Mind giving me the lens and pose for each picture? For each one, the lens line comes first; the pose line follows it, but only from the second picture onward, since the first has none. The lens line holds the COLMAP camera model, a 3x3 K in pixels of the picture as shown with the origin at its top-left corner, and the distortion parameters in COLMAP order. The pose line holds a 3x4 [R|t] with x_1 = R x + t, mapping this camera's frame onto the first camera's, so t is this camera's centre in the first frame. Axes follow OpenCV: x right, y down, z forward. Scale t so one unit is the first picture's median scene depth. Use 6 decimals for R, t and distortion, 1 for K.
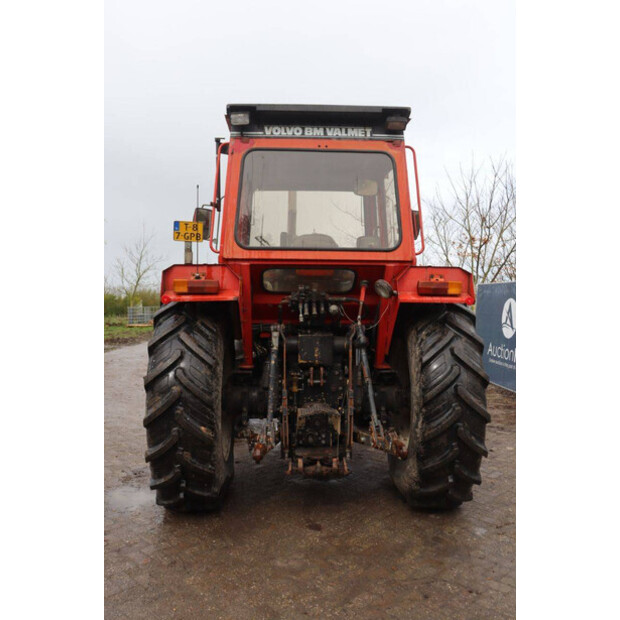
lens RADIAL K [[571.2, 0, 314.2], [0, 571.2, 317.5], [0, 0, 1]] dist [-0.105403, 0.000000]
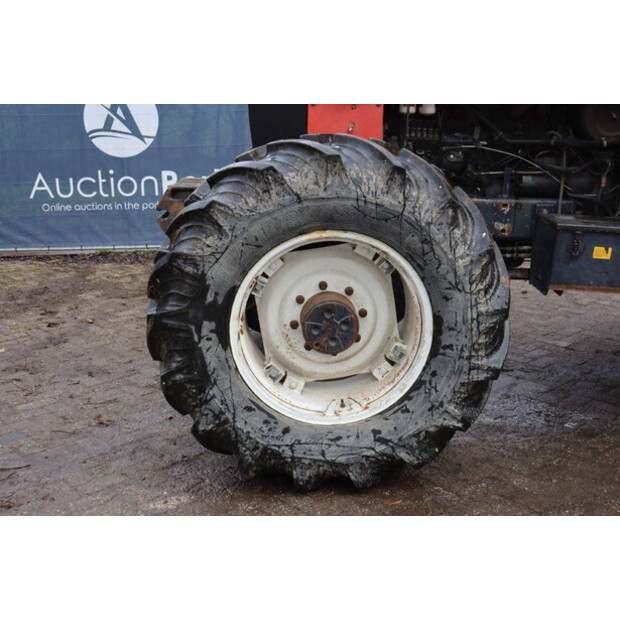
lens RADIAL K [[810.6, 0, 307.7], [0, 810.6, 306.6], [0, 0, 1]] dist [0.029410, 0.000000]
pose [[0.059152, -0.272154, 0.960434, -1.013651], [0.066536, 0.961054, 0.268231, -0.050998], [-0.996029, 0.048037, 0.074956, 1.775844]]
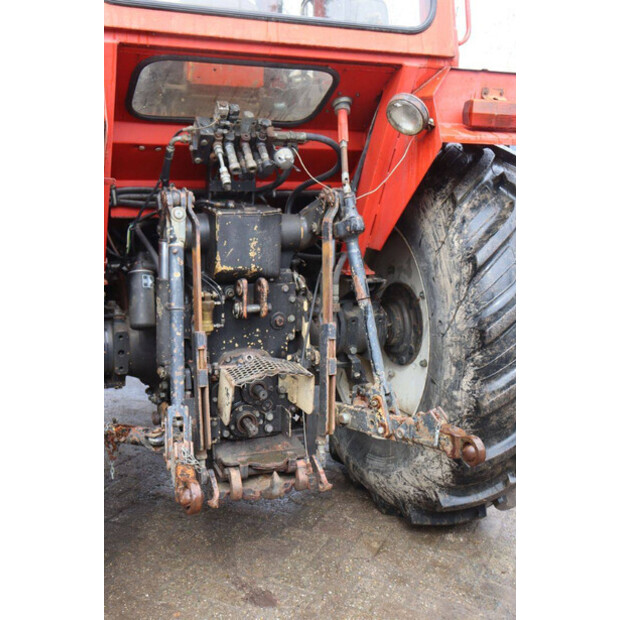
lens RADIAL K [[776.1, 0, 304.2], [0, 776.1, 309.8], [0, 0, 1]] dist [0.026460, 0.000000]
pose [[0.942294, -0.049475, 0.331110, -0.178891], [-0.003100, 0.987689, 0.156402, 0.010321], [-0.334772, -0.148403, 0.930540, 0.381047]]
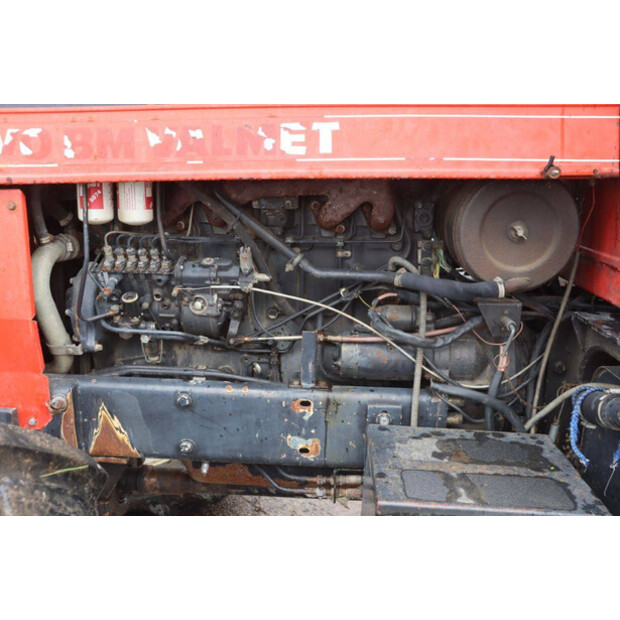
lens RADIAL K [[600.9, 0, 313.5], [0, 600.9, 309.0], [0, 0, 1]] dist [-0.099573, 0.000000]
pose [[0.089681, -0.253958, 0.963049, -0.399664], [0.066170, 0.966328, 0.248661, -0.034101], [-0.993770, 0.041425, 0.103466, 1.576725]]
